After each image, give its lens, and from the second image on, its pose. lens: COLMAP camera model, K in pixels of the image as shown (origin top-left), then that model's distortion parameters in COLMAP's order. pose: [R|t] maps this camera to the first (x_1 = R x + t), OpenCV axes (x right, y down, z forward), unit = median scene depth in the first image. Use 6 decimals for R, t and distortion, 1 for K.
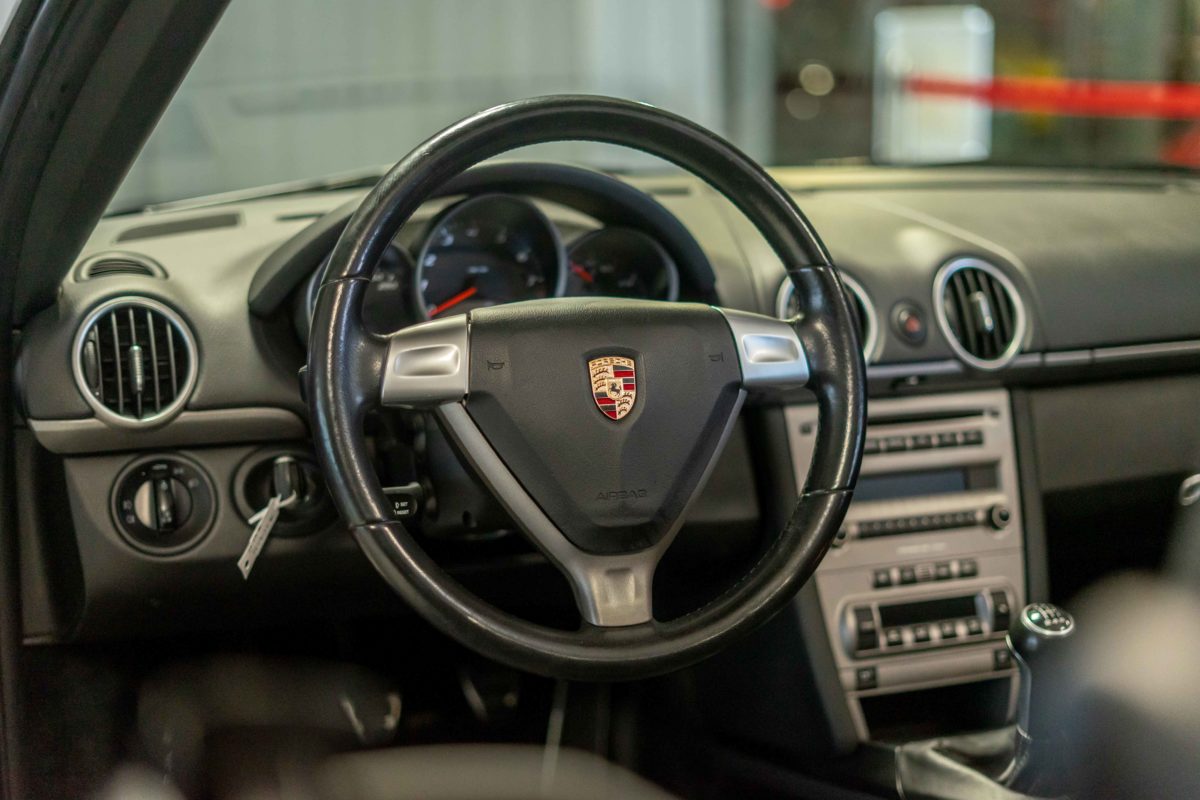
lens RADIAL K [[1983.4, 0, 618.9], [0, 1983.4, 377.7], [0, 0, 1]] dist [0.010875, -0.006060]
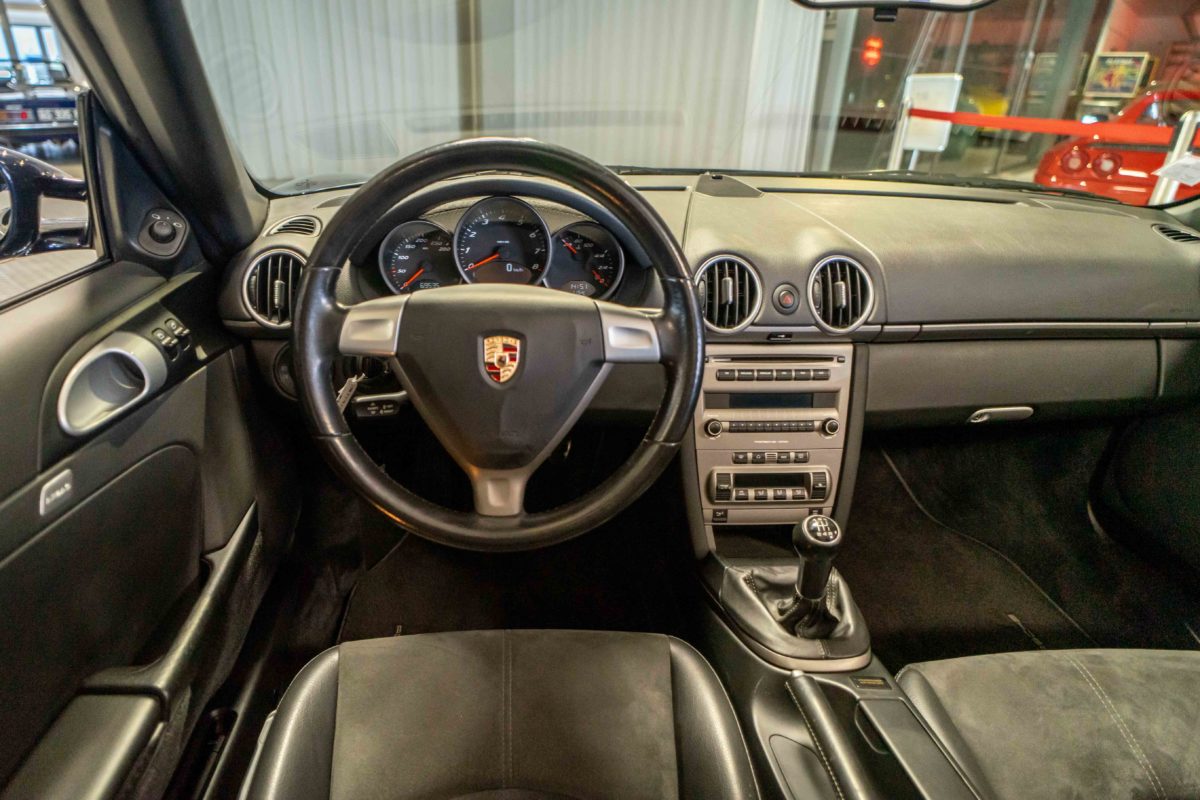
lens RADIAL K [[685.6, 0, 600.0], [0, 685.6, 400.0], [0, 0, 1]] dist [-0.005713, -0.001219]
pose [[0.948972, 0.156026, -0.274059, 0.171234], [-0.074465, 0.955322, 0.286033, -0.094630], [0.306444, -0.251030, 0.918192, 0.472768]]
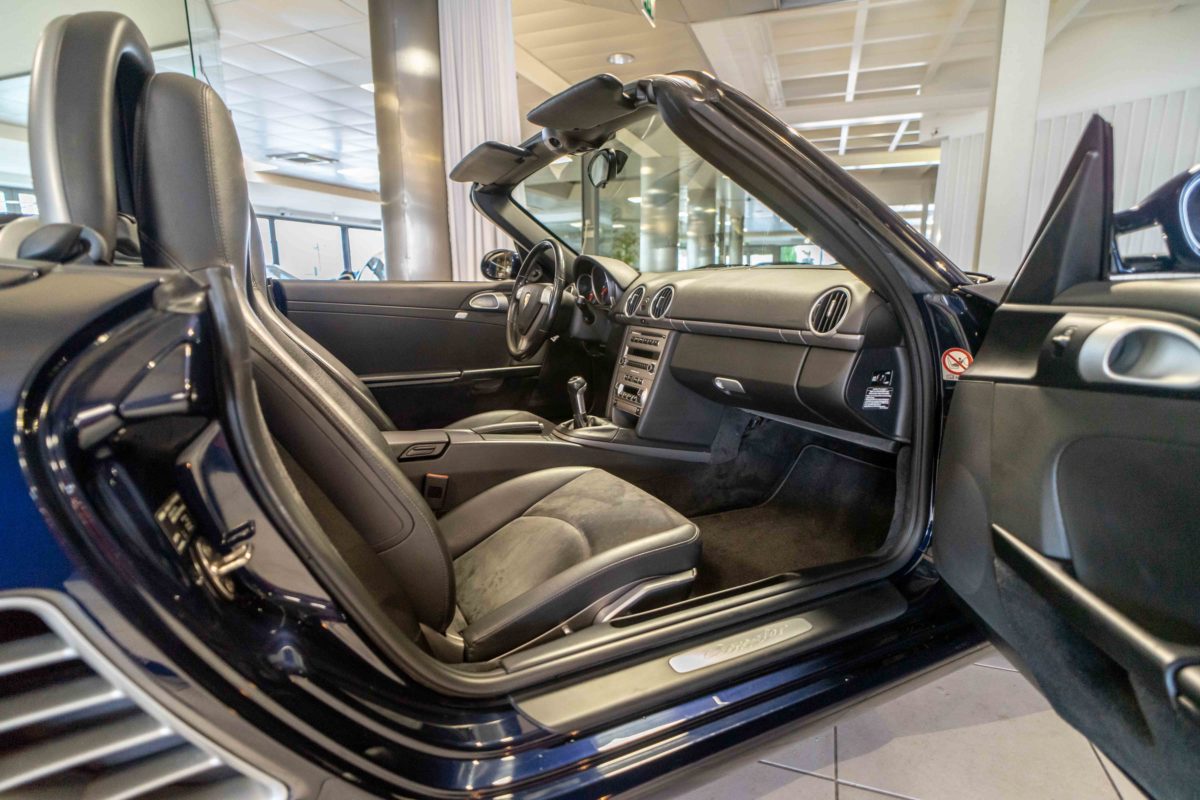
lens RADIAL K [[685.6, 0, 600.0], [0, 685.6, 400.0], [0, 0, 1]] dist [-0.005713, -0.001219]
pose [[0.006168, 0.174150, -0.984700, 1.328534], [-0.108580, 0.979013, 0.172465, -0.062255], [0.994069, 0.105855, 0.024948, 0.934627]]
